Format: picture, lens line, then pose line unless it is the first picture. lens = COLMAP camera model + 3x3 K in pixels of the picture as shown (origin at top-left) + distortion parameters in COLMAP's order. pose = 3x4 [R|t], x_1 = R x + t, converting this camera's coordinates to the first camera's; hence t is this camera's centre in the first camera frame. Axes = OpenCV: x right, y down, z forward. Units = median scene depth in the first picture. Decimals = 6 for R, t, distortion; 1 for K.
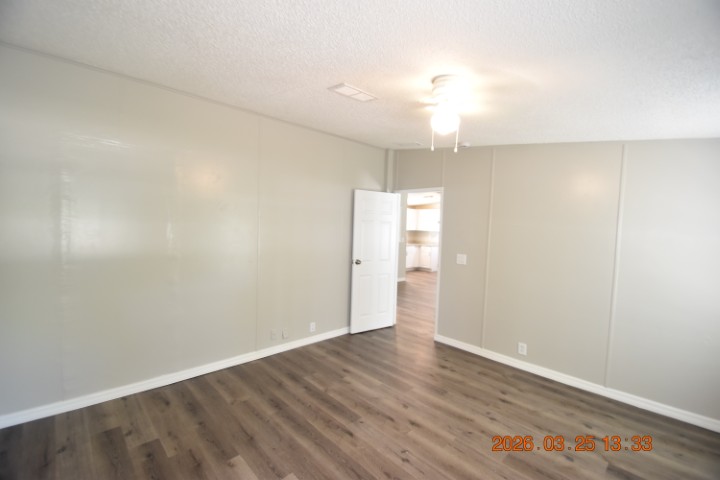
lens RADIAL K [[314.4, 0, 359.5], [0, 314.4, 241.6], [0, 0, 1]] dist [0.013966, -0.017509]
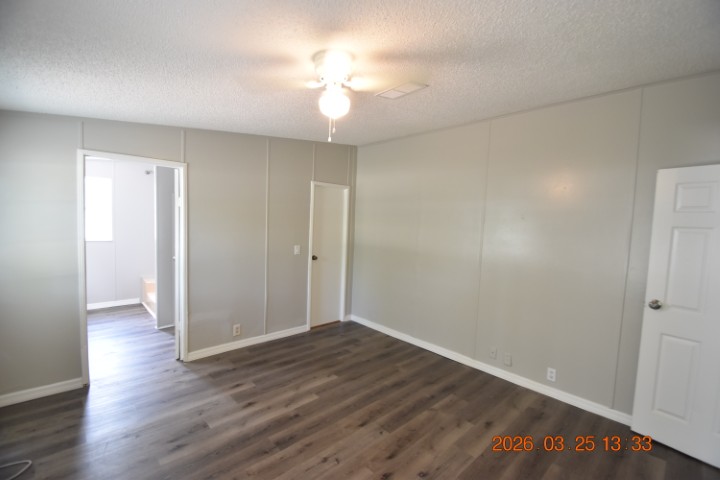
lens RADIAL K [[314.4, 0, 359.5], [0, 314.4, 241.6], [0, 0, 1]] dist [0.013966, -0.017509]
pose [[-0.011366, 0.024920, -0.999625, 0.824788], [-0.092546, 0.995372, 0.025866, -0.014134], [0.995644, 0.092805, -0.009007, 0.781751]]
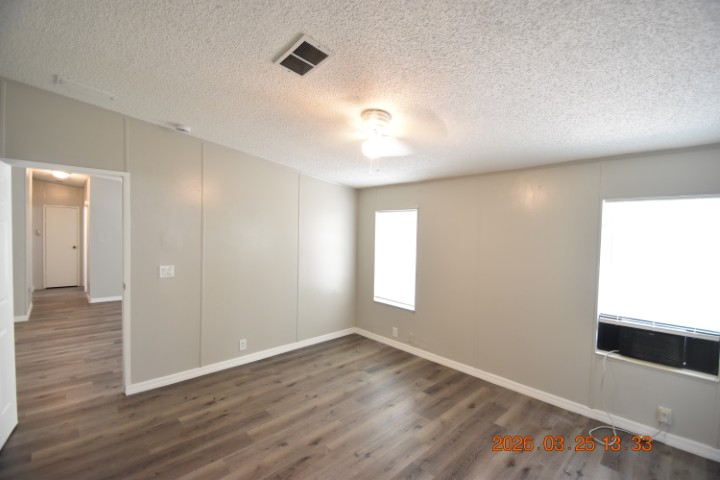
lens RADIAL K [[314.4, 0, 359.5], [0, 314.4, 241.6], [0, 0, 1]] dist [0.013966, -0.017509]
pose [[0.002943, -0.057924, 0.998317, -0.654090], [0.032505, 0.997799, 0.057798, -0.068993], [-0.999467, 0.032280, 0.004819, 0.741921]]
